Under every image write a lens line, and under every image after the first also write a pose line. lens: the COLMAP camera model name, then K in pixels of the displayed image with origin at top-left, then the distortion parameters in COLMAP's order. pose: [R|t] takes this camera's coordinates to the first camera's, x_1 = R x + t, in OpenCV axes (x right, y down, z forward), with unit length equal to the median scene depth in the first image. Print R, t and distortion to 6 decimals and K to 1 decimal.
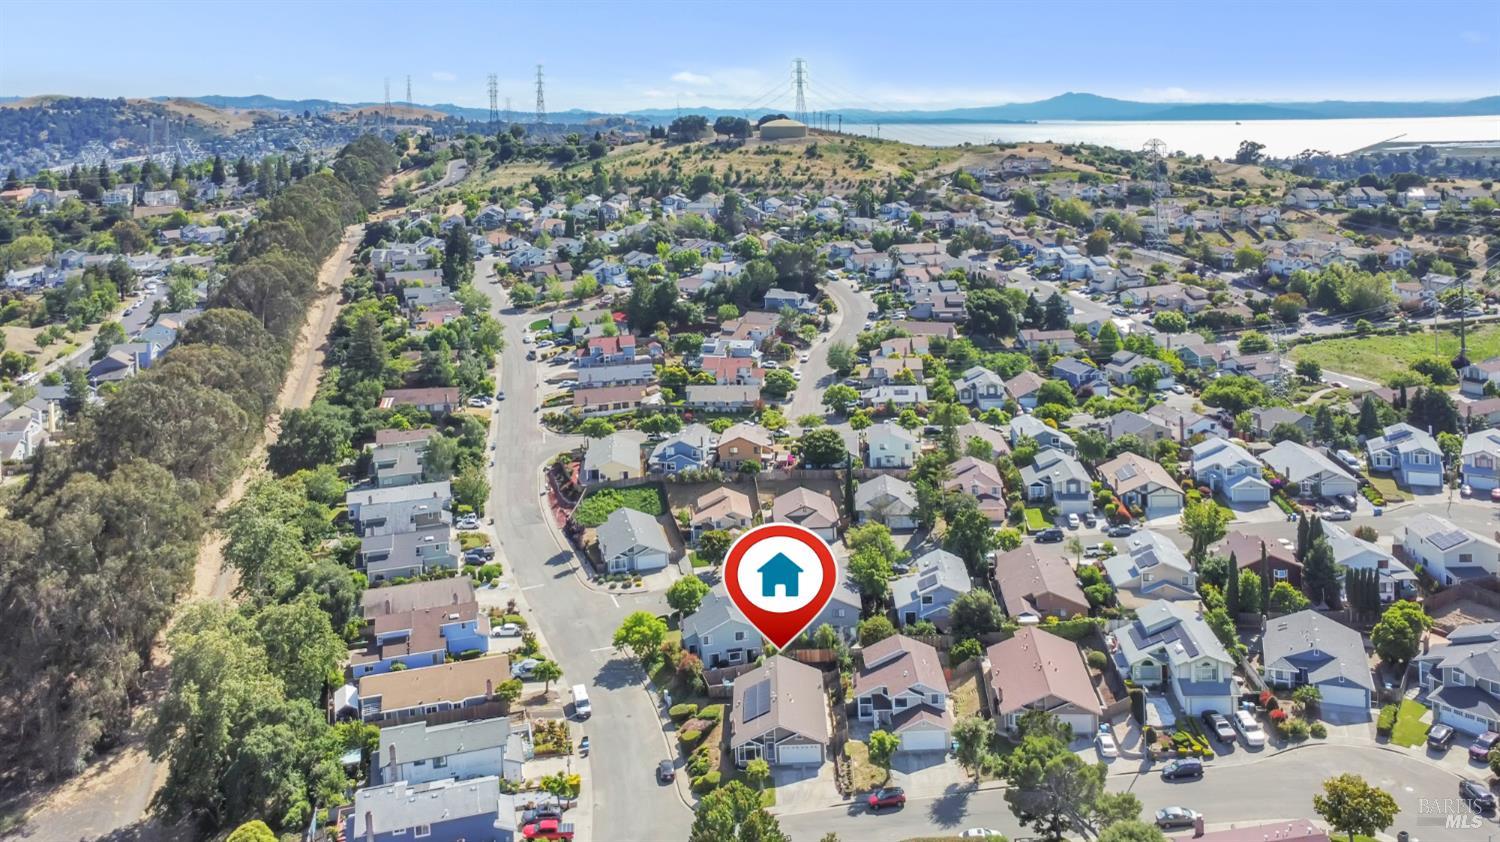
lens RADIAL K [[1138.4, 0, 748.4], [0, 1138.4, 153.1], [0, 0, 1]] dist [-0.004102, -0.005162]
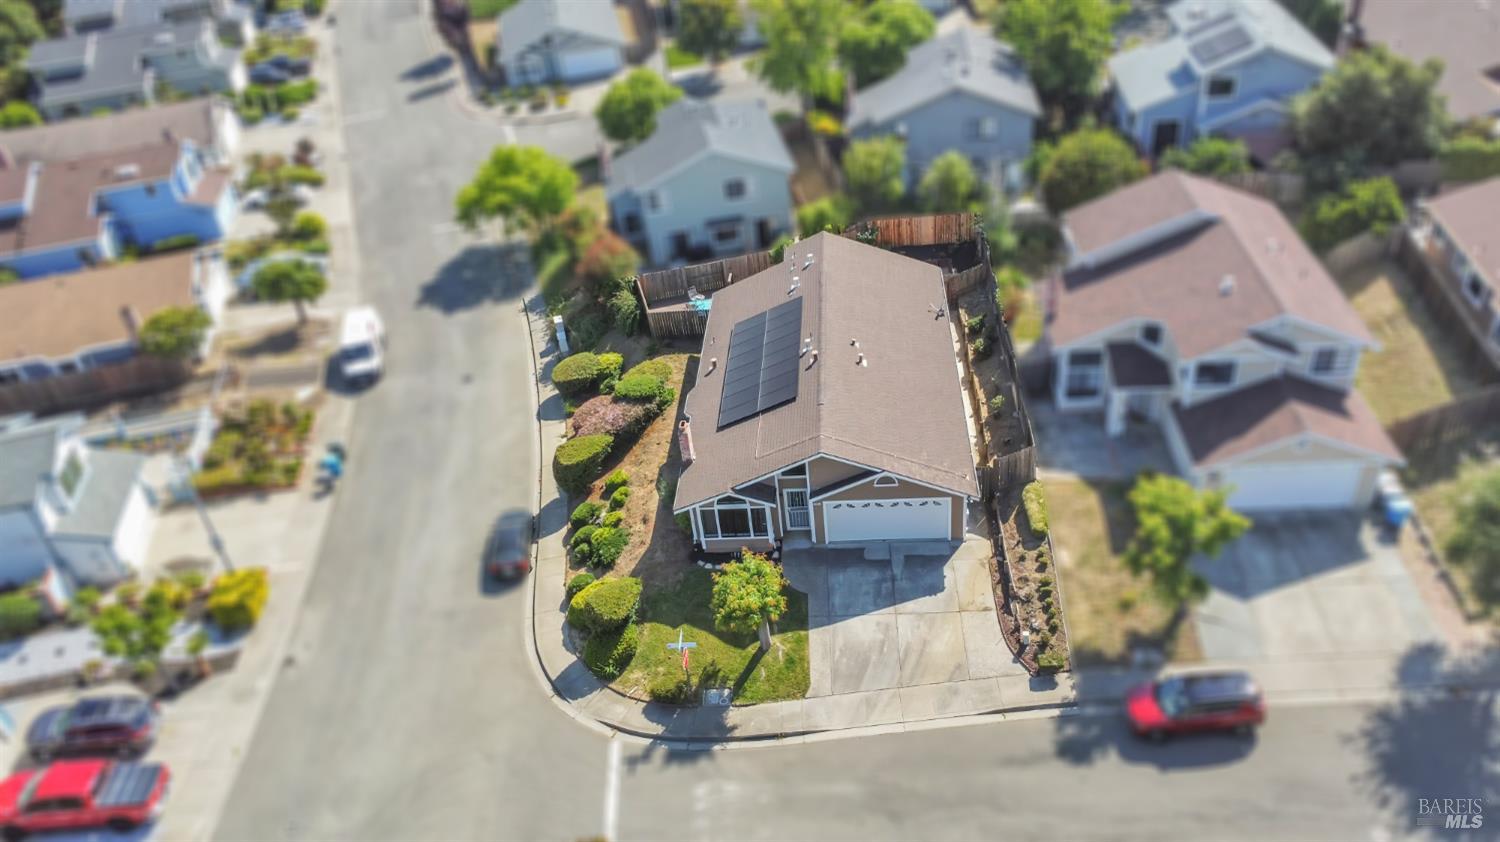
lens RADIAL K [[1087.6, 0, 750.5], [0, 1087.6, 418.7], [0, 0, 1]] dist [-0.029640, -0.006714]
pose [[0.997468, -0.014263, -0.069667, 0.025631], [0.051197, 0.823964, 0.564324, 0.294415], [0.049354, -0.566462, 0.822609, 0.683216]]
